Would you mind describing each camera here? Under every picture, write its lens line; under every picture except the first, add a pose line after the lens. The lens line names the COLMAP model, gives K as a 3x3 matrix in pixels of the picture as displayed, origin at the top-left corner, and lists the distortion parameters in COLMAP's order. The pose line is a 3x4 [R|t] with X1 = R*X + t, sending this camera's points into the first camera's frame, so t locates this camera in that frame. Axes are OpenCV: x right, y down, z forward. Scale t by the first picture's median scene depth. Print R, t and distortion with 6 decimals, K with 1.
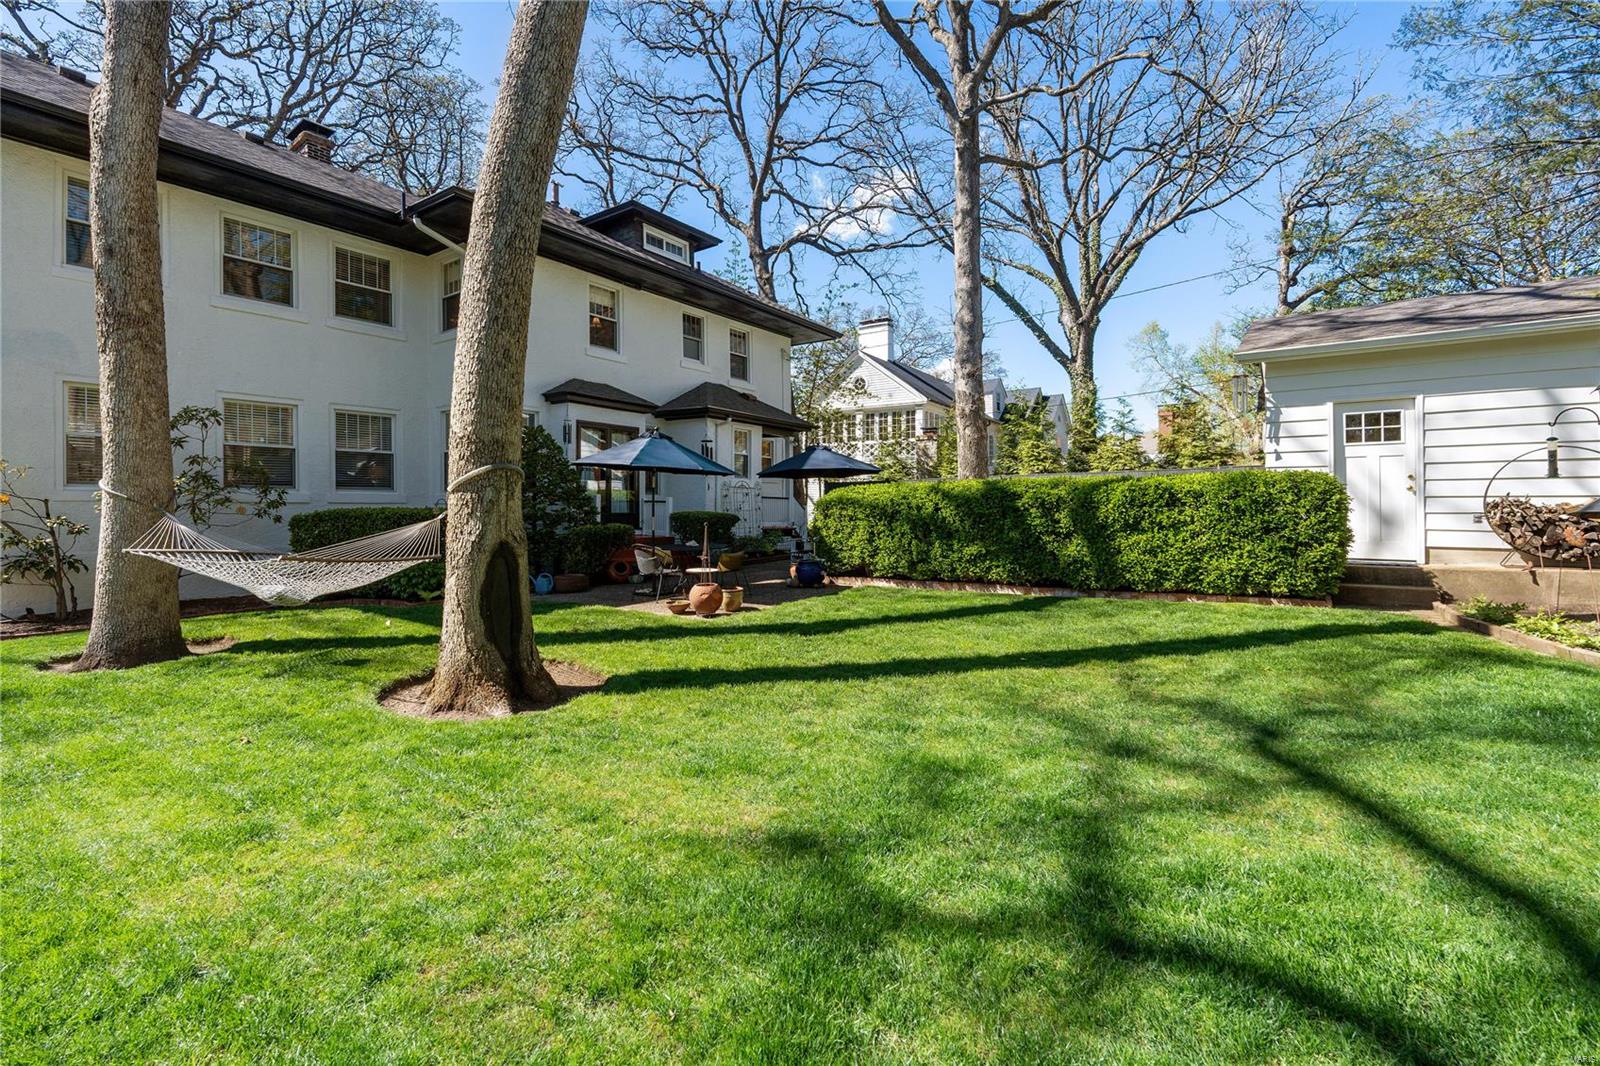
lens RADIAL K [[822.7, 0, 776.8], [0, 822.7, 479.5], [0, 0, 1]] dist [-0.003967, -0.000781]
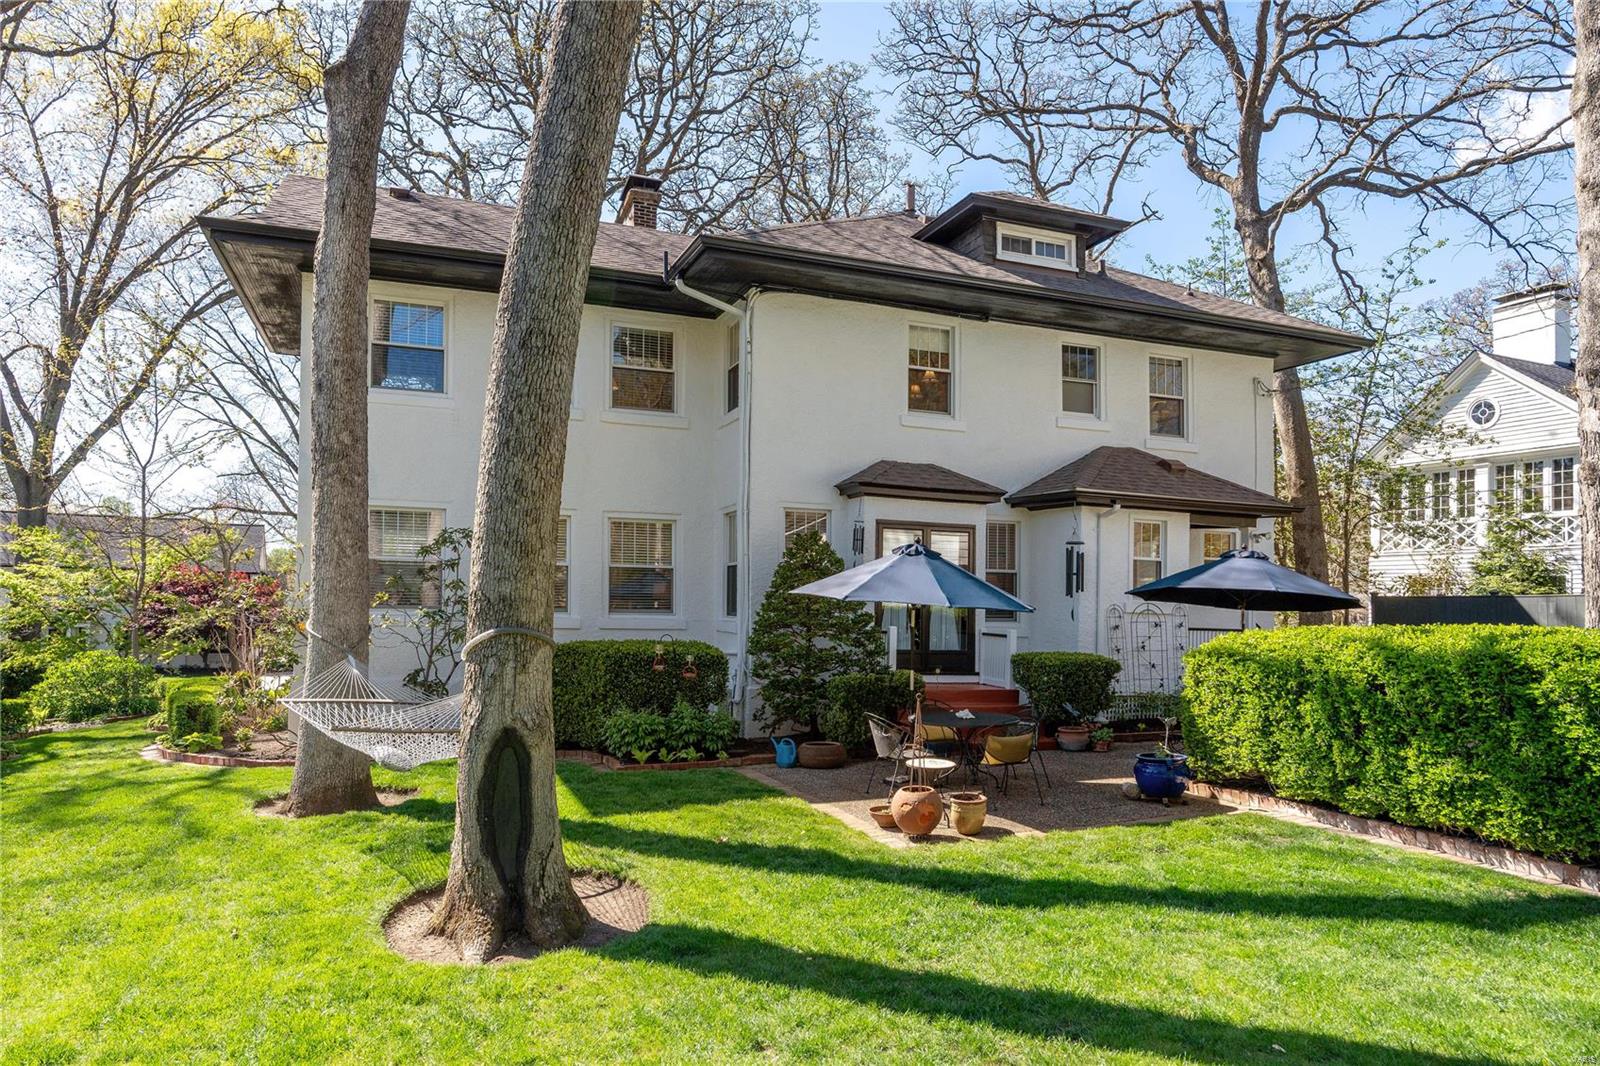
lens RADIAL K [[1114.0, 0, 667.8], [0, 1114.0, 540.0], [0, 0, 1]] dist [-0.002552, 0.000553]
pose [[0.793563, -0.023008, -0.608053, 0.248727], [0.013016, 0.999698, -0.020841, -0.045085], [0.608348, 0.008624, 0.793623, 0.144715]]
